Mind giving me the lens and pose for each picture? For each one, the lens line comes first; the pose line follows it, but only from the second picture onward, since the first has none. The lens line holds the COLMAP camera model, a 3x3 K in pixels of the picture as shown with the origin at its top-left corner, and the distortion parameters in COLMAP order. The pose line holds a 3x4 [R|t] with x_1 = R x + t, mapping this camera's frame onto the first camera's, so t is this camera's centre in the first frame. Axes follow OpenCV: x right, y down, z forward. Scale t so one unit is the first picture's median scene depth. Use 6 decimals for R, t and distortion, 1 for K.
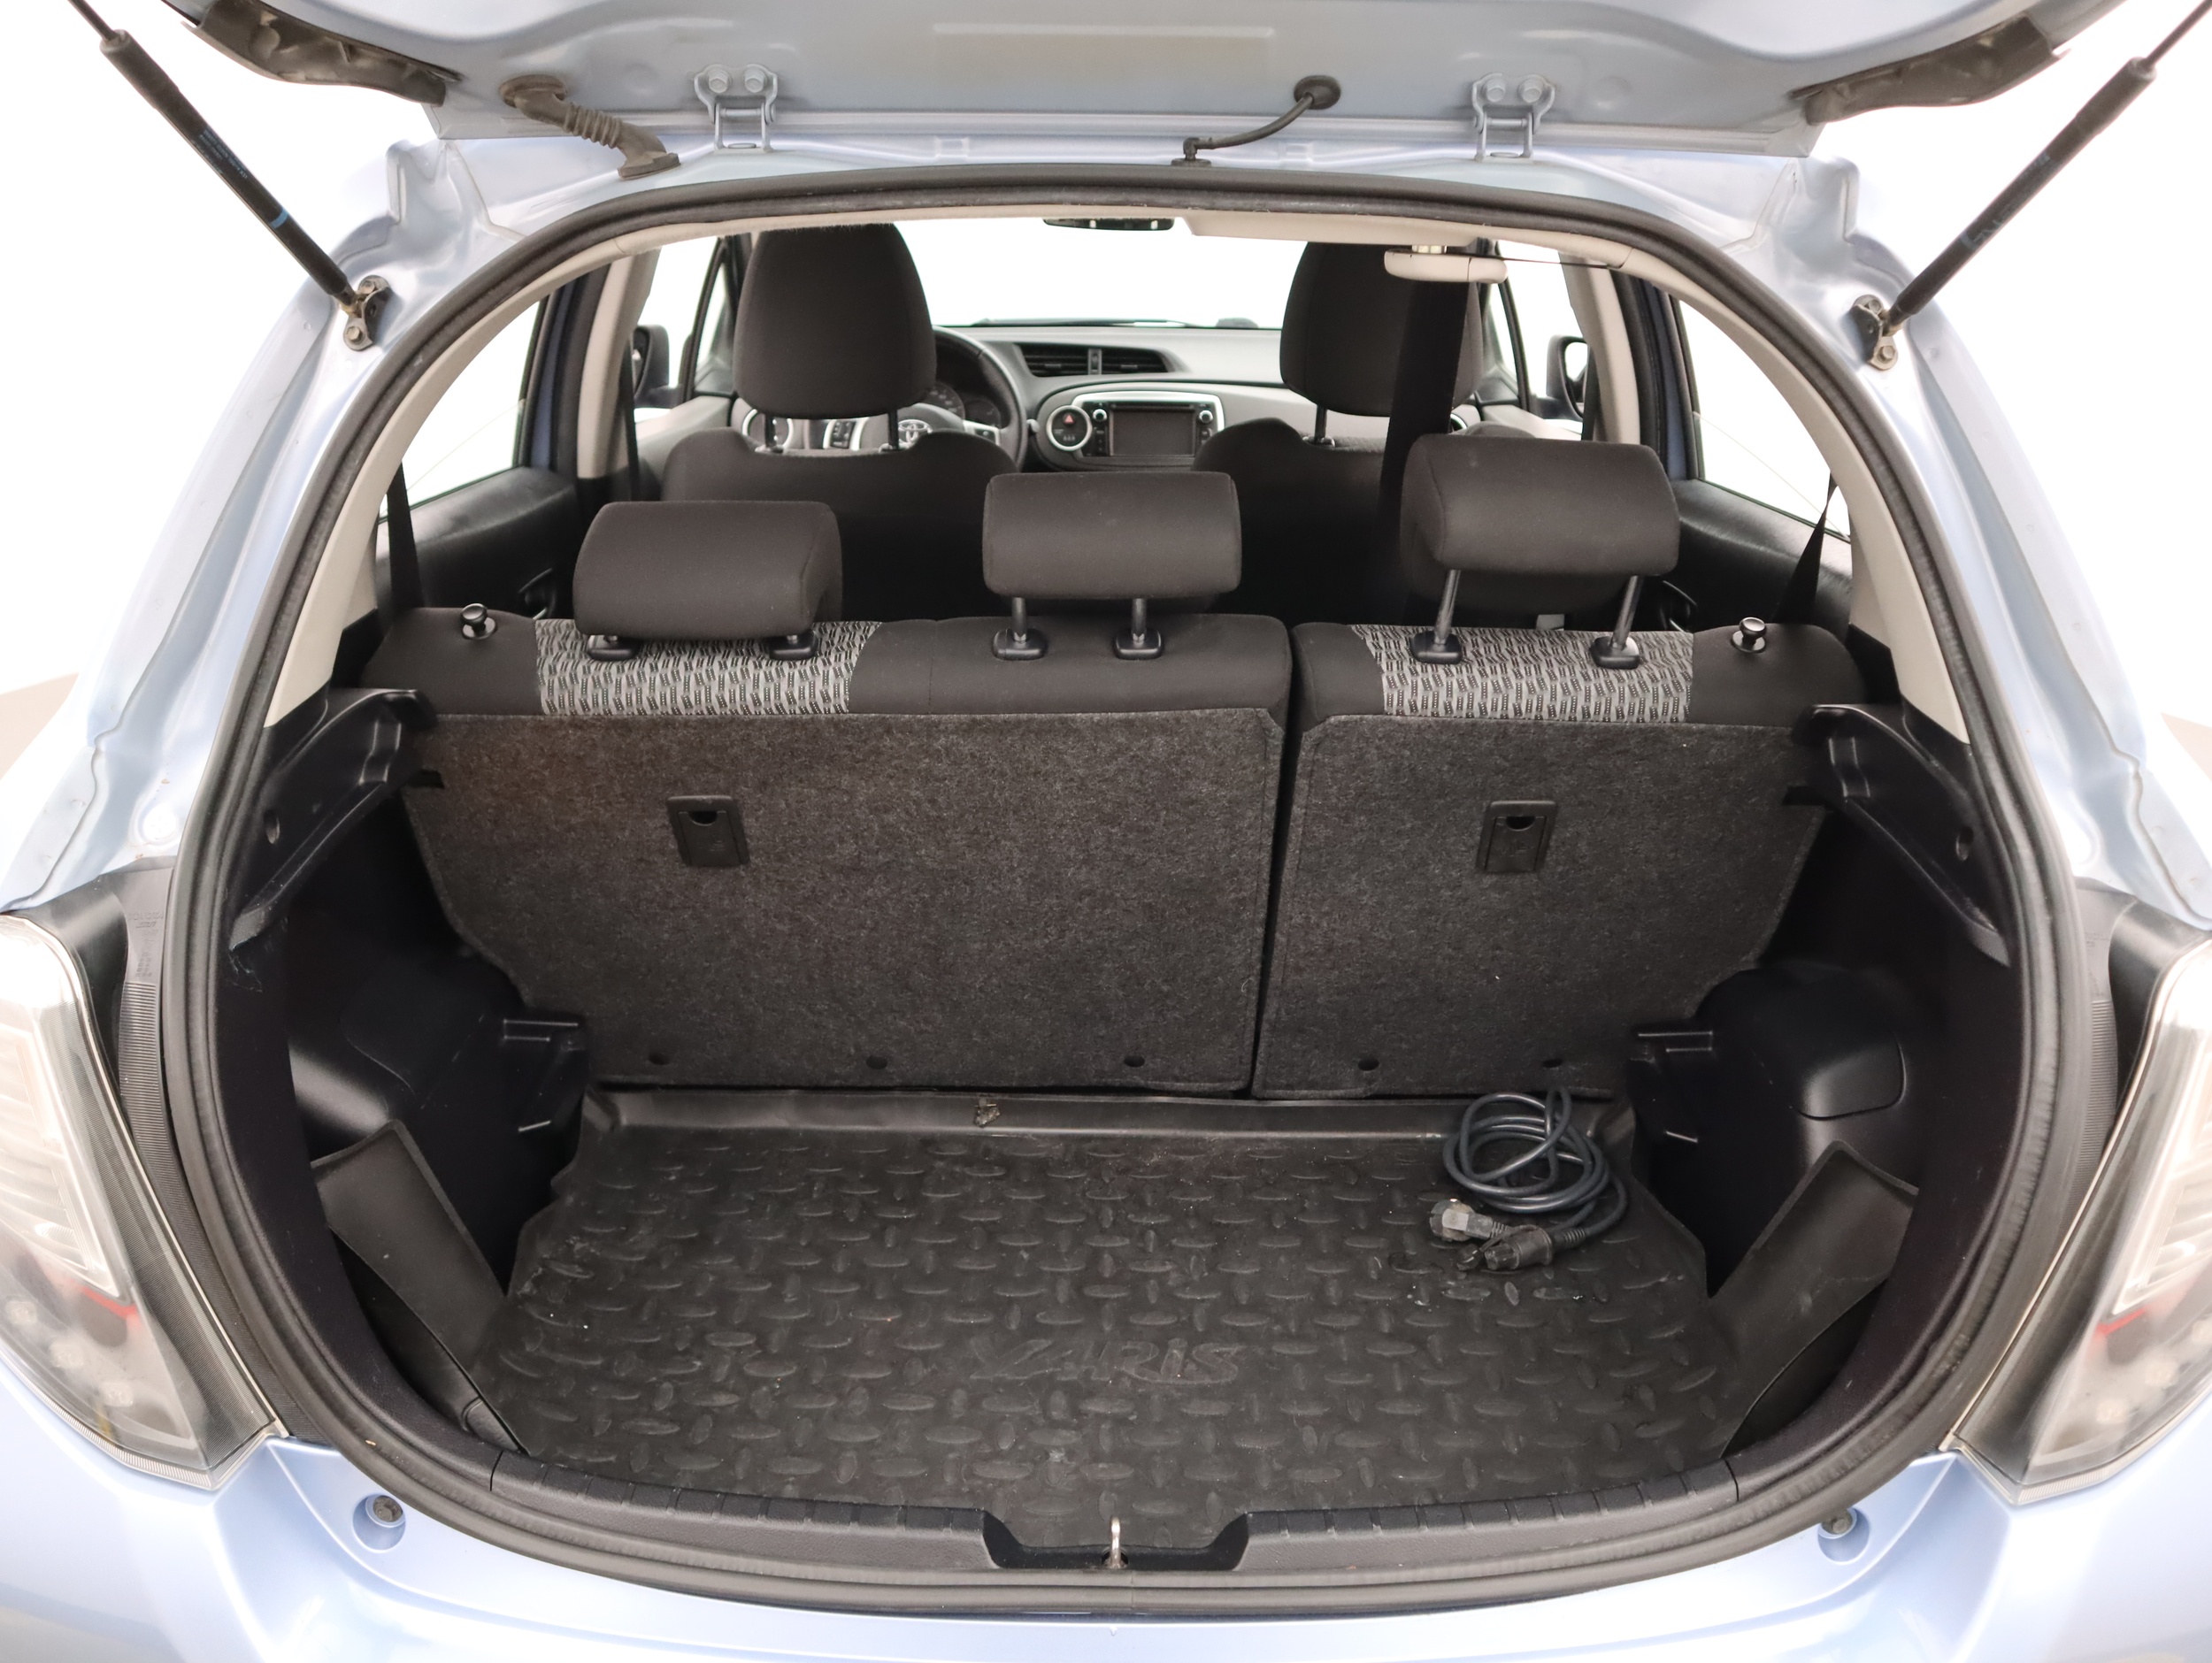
lens RADIAL K [[1760.4, 0, 1106.0], [0, 1760.4, 831.5], [0, 0, 1]] dist [-0.119028, 0.081824]
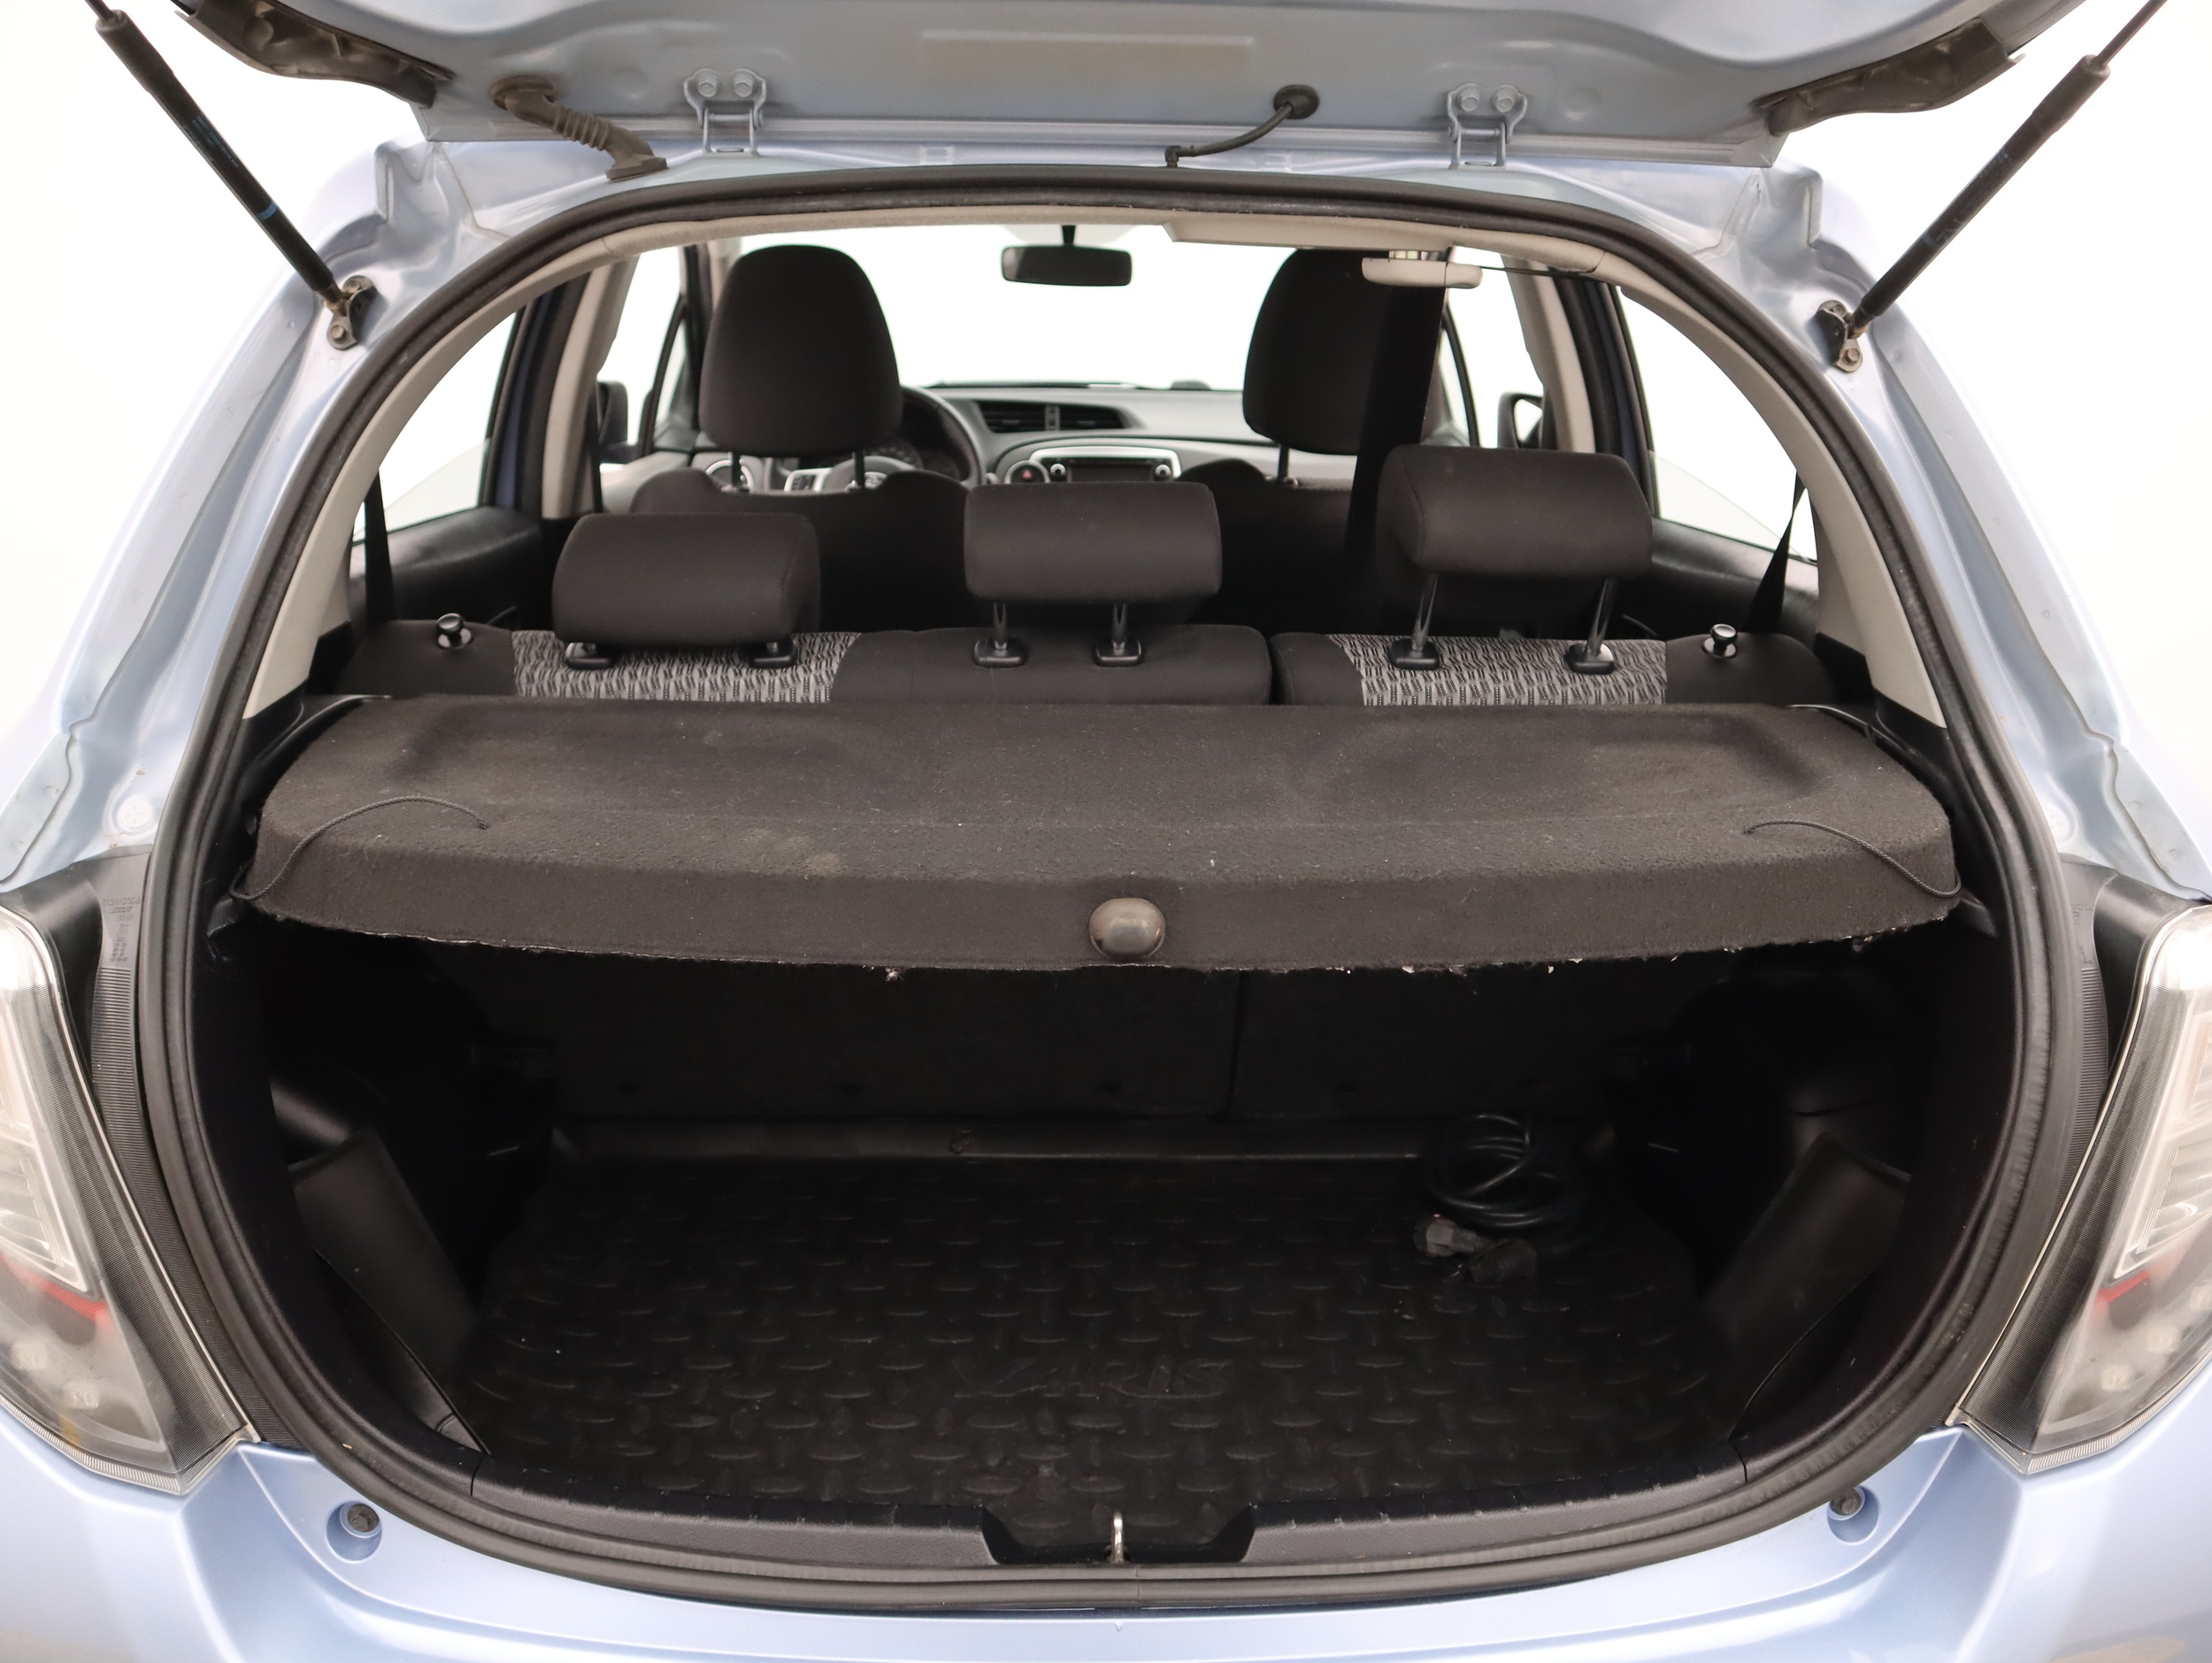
lens RADIAL K [[1760.4, 0, 1106.0], [0, 1760.4, 831.5], [0, 0, 1]] dist [-0.119028, 0.081824]
pose [[0.999404, -0.006608, 0.033871, -0.027552], [0.008380, 0.998590, -0.052428, 0.056042], [-0.033476, 0.052680, 0.998050, 0.004649]]
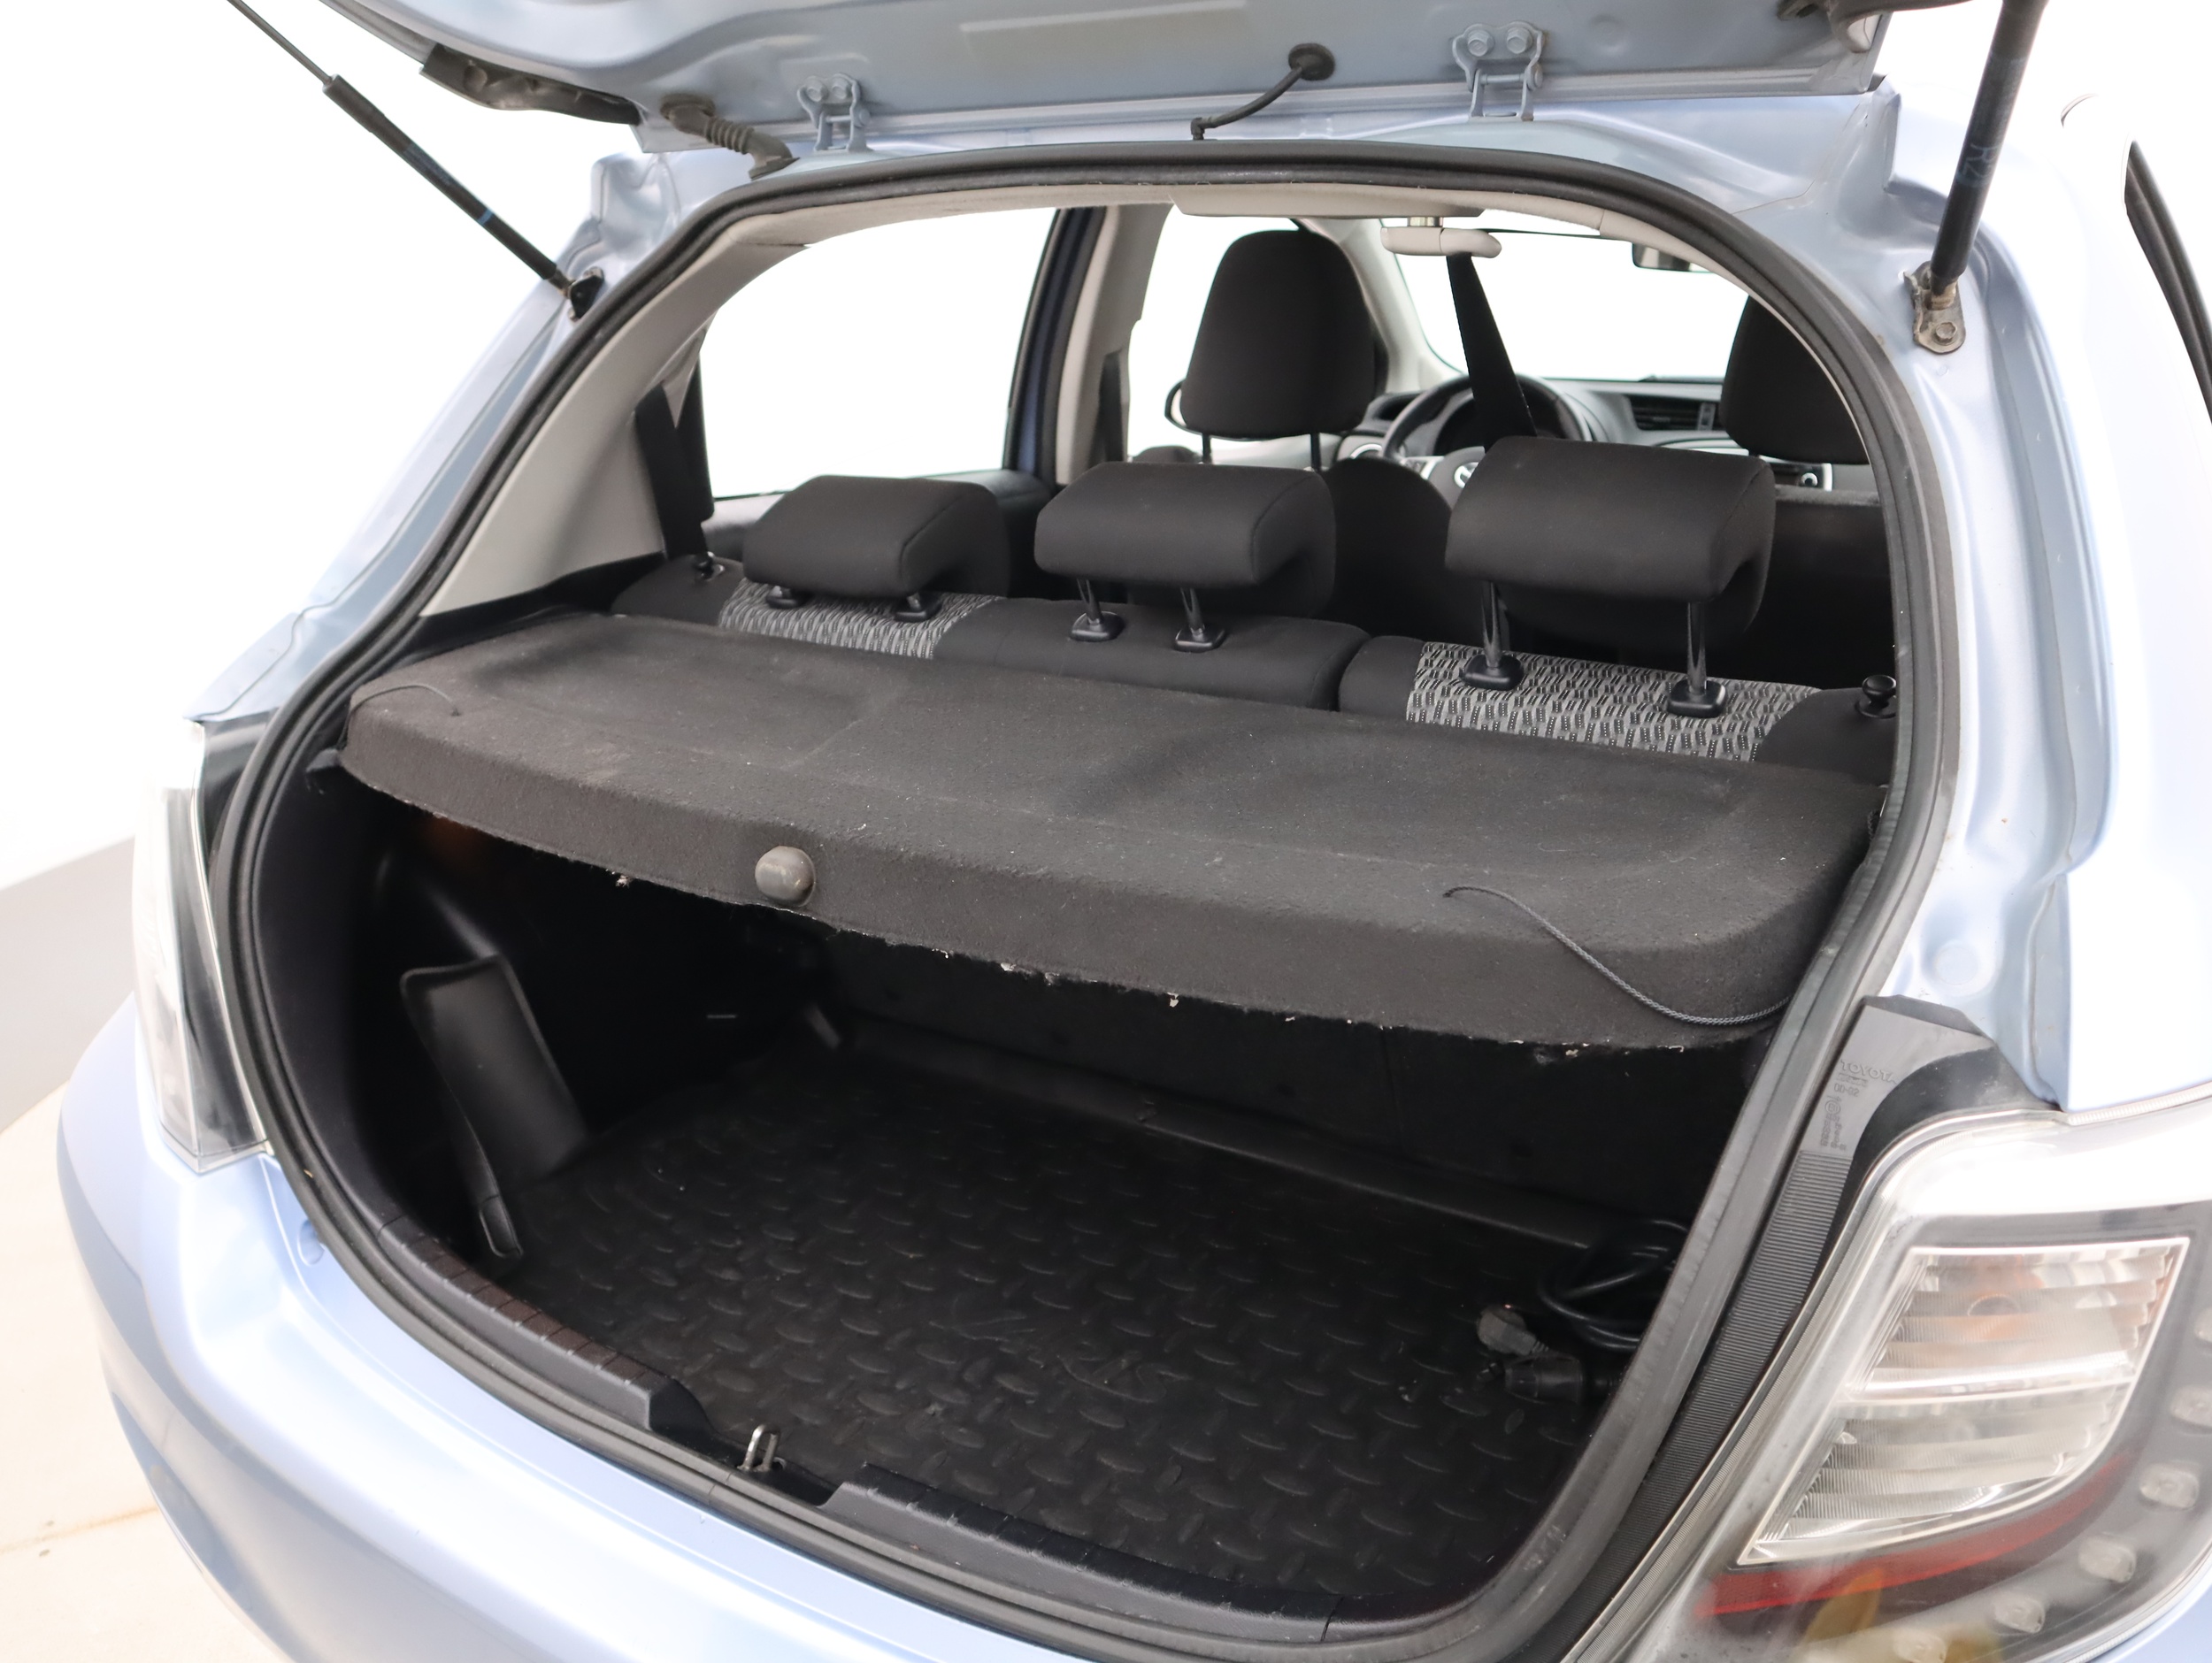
lens RADIAL K [[1760.4, 0, 1106.0], [0, 1760.4, 831.5], [0, 0, 1]] dist [-0.119028, 0.081824]
pose [[0.852700, 0.144720, -0.501955, 0.562637], [-0.168495, 0.985700, -0.002042, 0.012997], [0.494482, 0.086318, 0.864891, 0.153166]]
